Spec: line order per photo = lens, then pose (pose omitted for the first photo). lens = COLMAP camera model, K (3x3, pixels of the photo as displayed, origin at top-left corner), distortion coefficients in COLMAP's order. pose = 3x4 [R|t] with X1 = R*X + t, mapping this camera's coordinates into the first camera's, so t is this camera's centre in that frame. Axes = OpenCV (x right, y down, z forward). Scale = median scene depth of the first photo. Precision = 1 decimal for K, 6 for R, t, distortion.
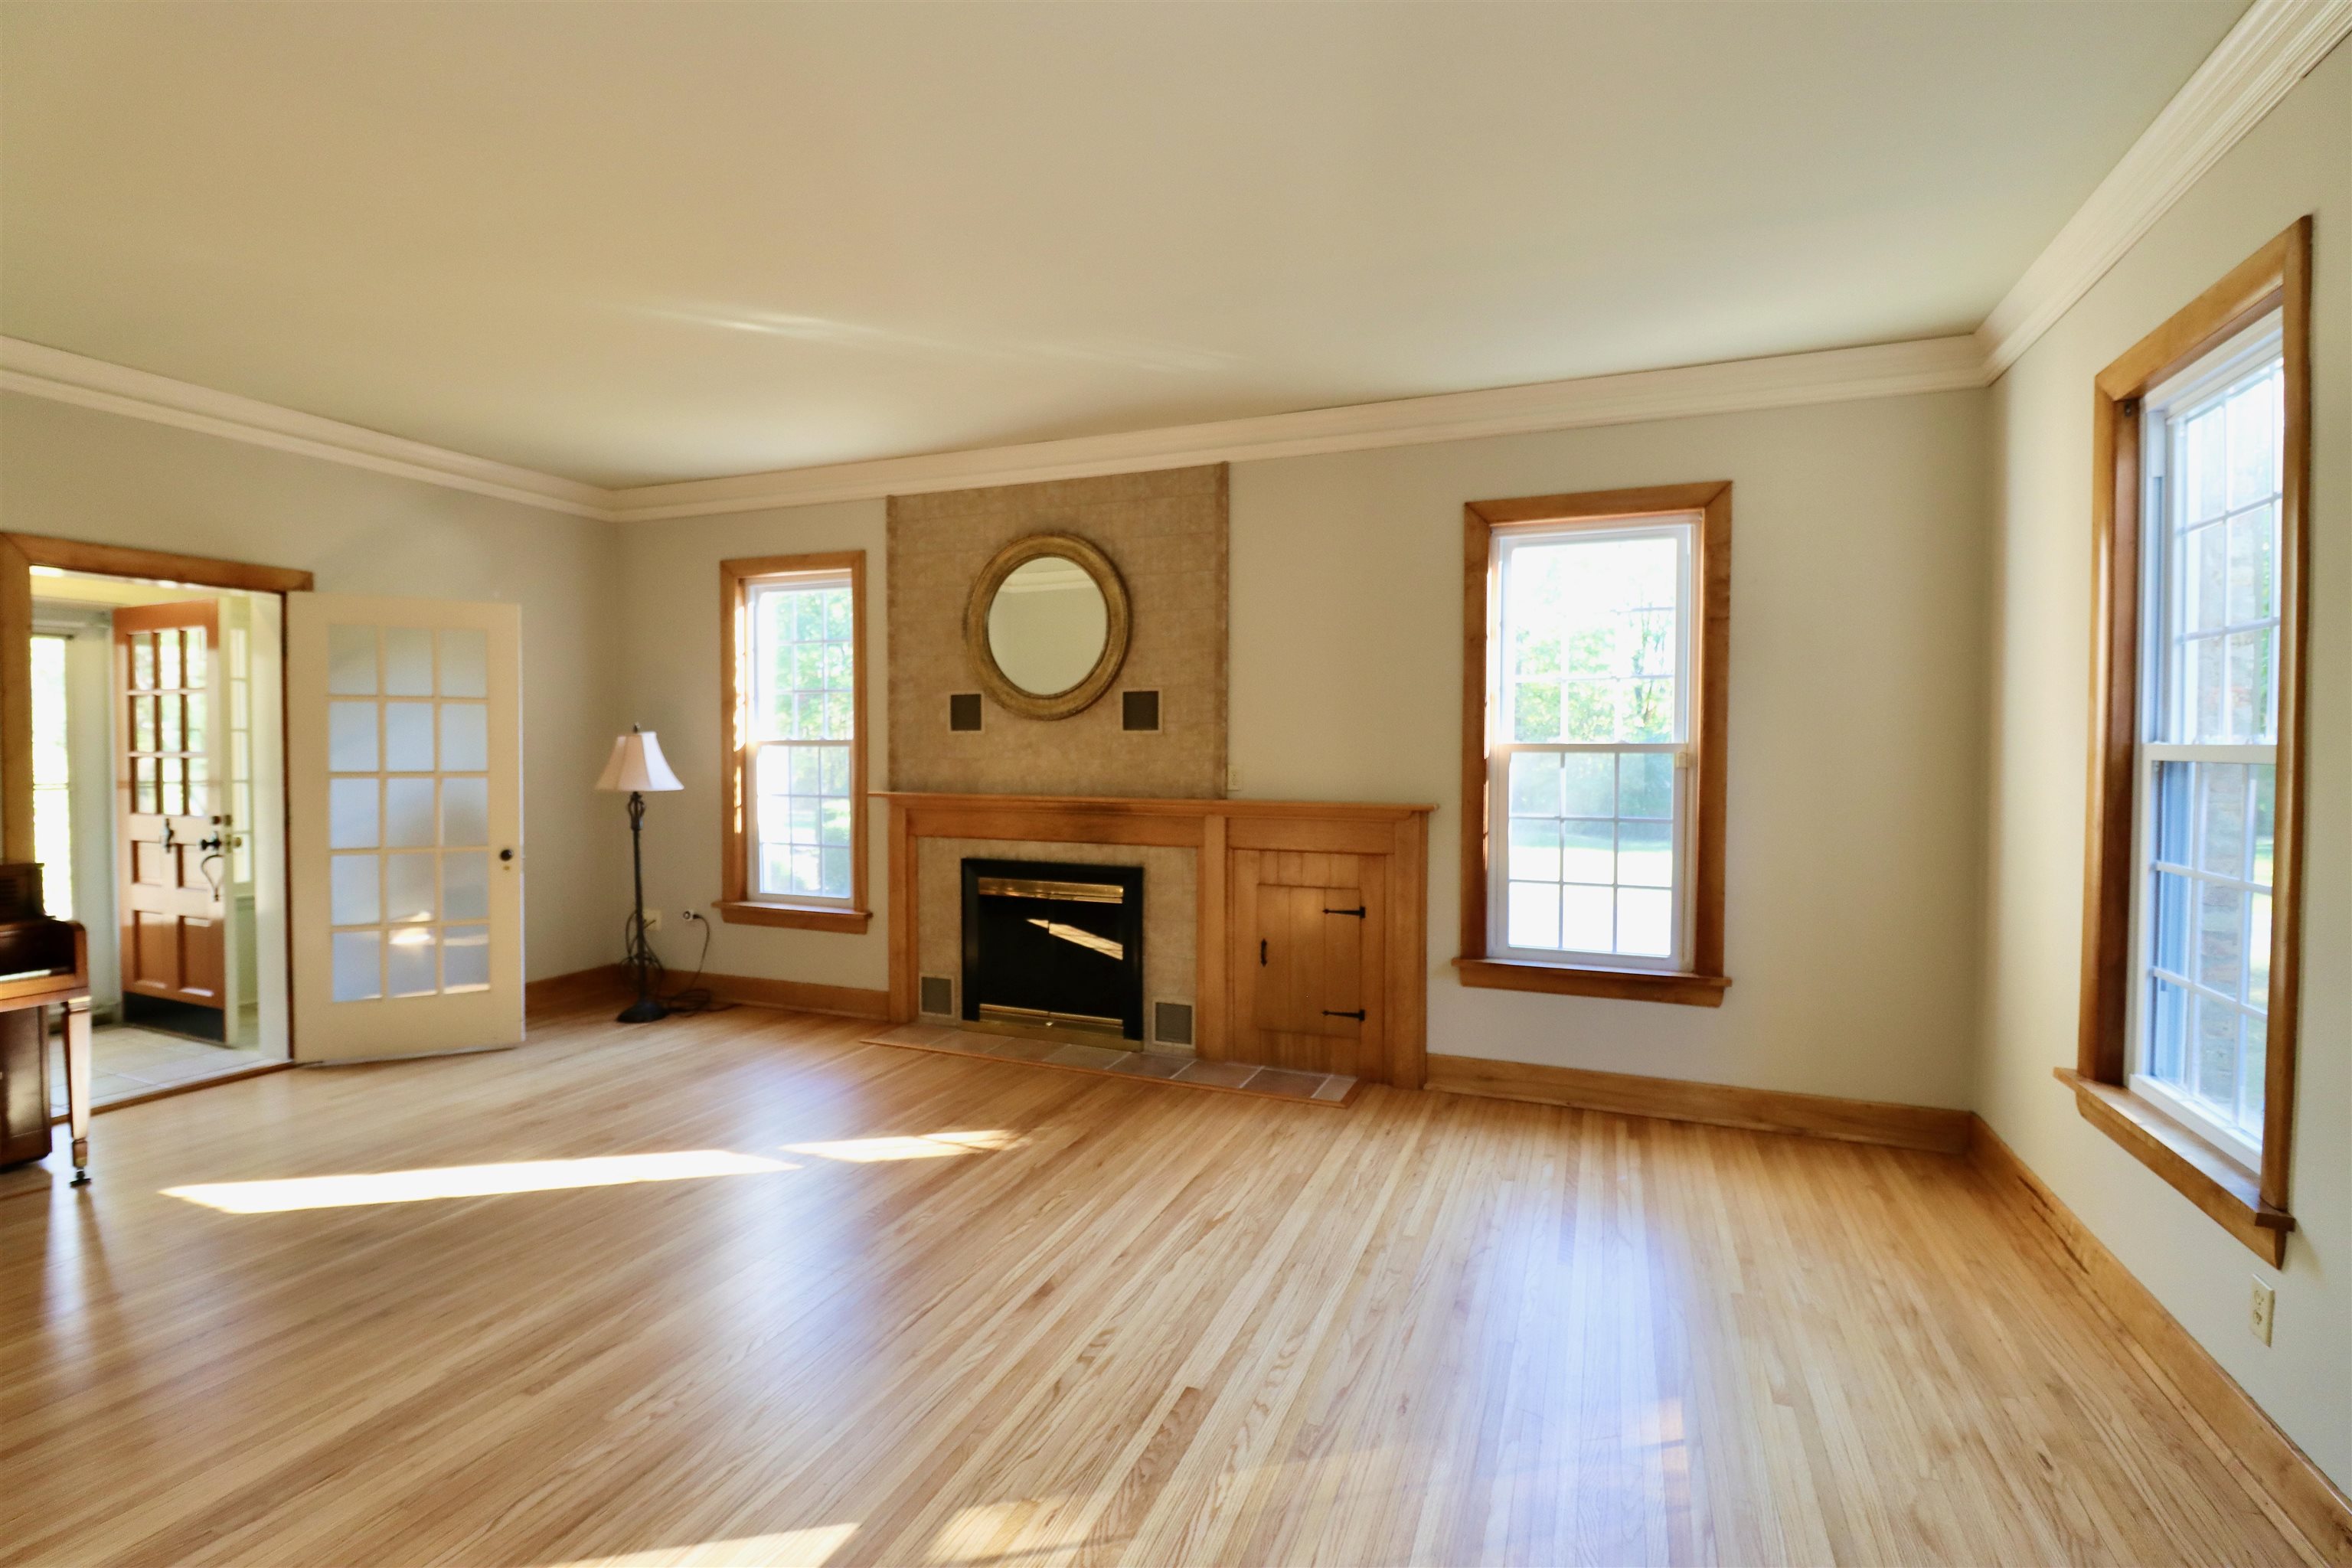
lens RADIAL K [[1106.5, 0, 1169.5], [0, 1106.5, 775.3], [0, 0, 1]] dist [0.019811, -0.000067]
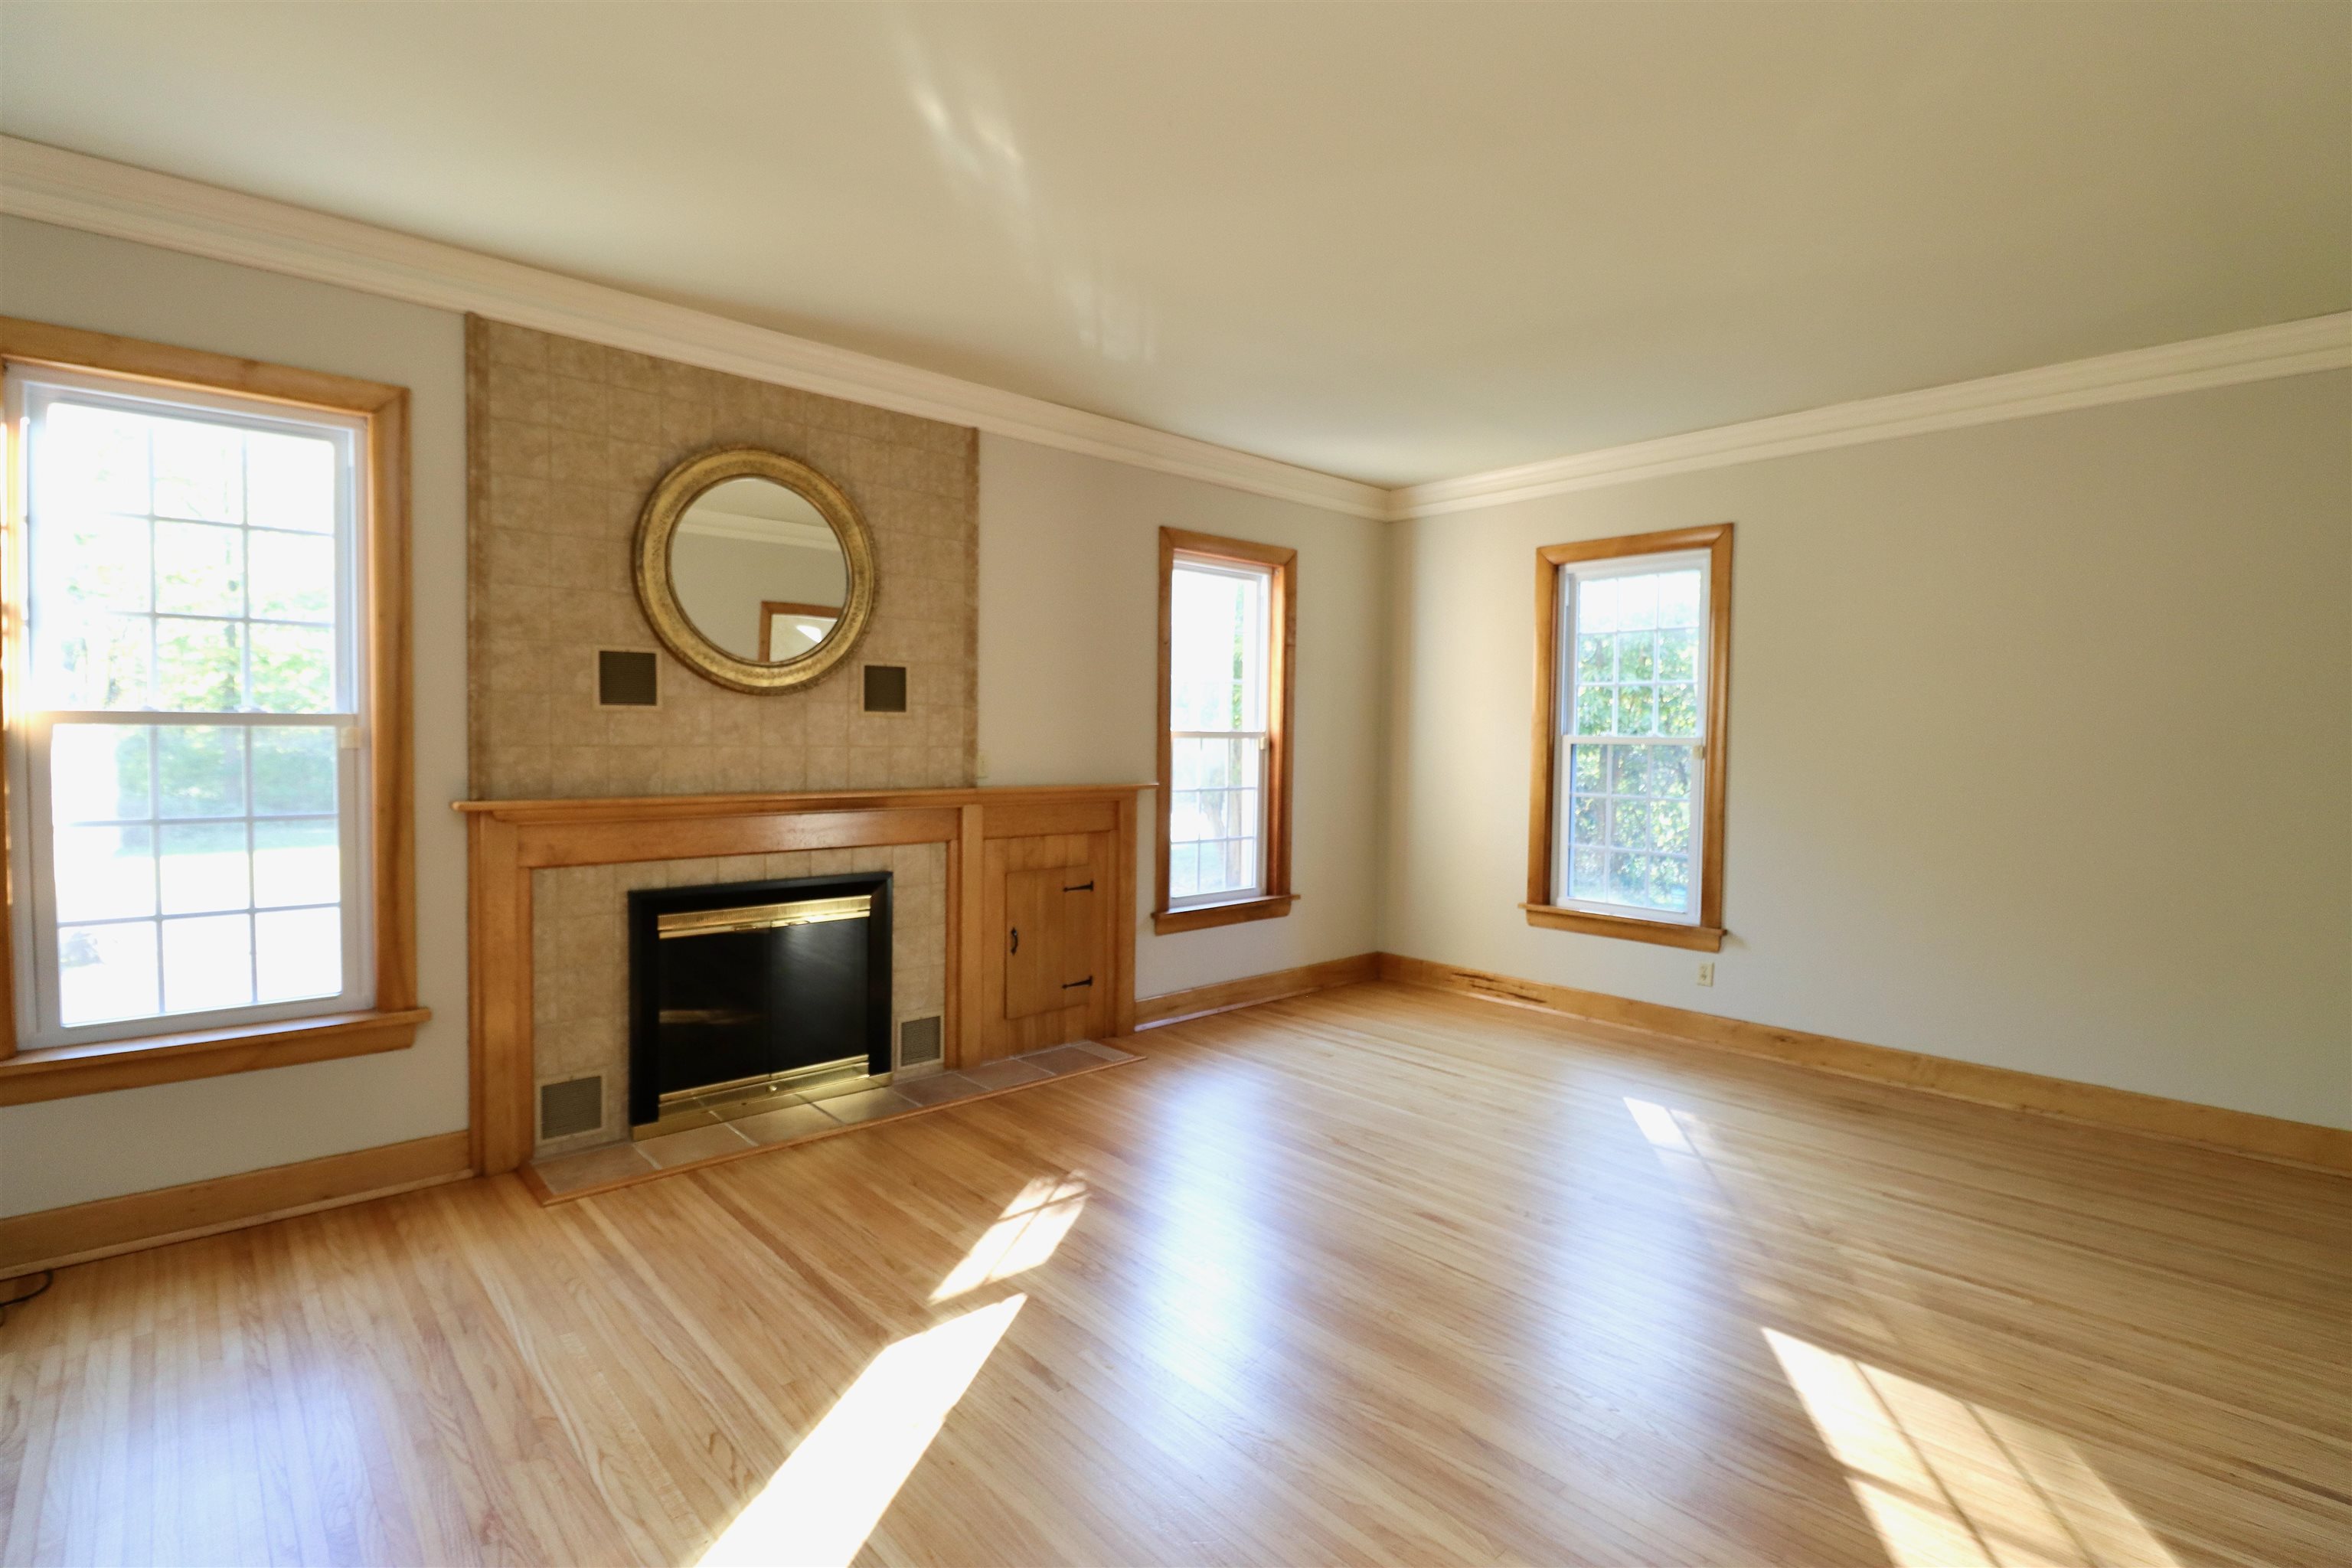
lens RADIAL K [[1091.2, 0, 1172.8], [0, 1091.2, 773.1], [0, 0, 1]] dist [0.000626, -0.000089]
pose [[0.428747, -0.030251, 0.902918, -0.701919], [0.013056, 0.999542, 0.027289, -0.013457], [-0.903330, 0.000089, 0.428946, 0.440900]]
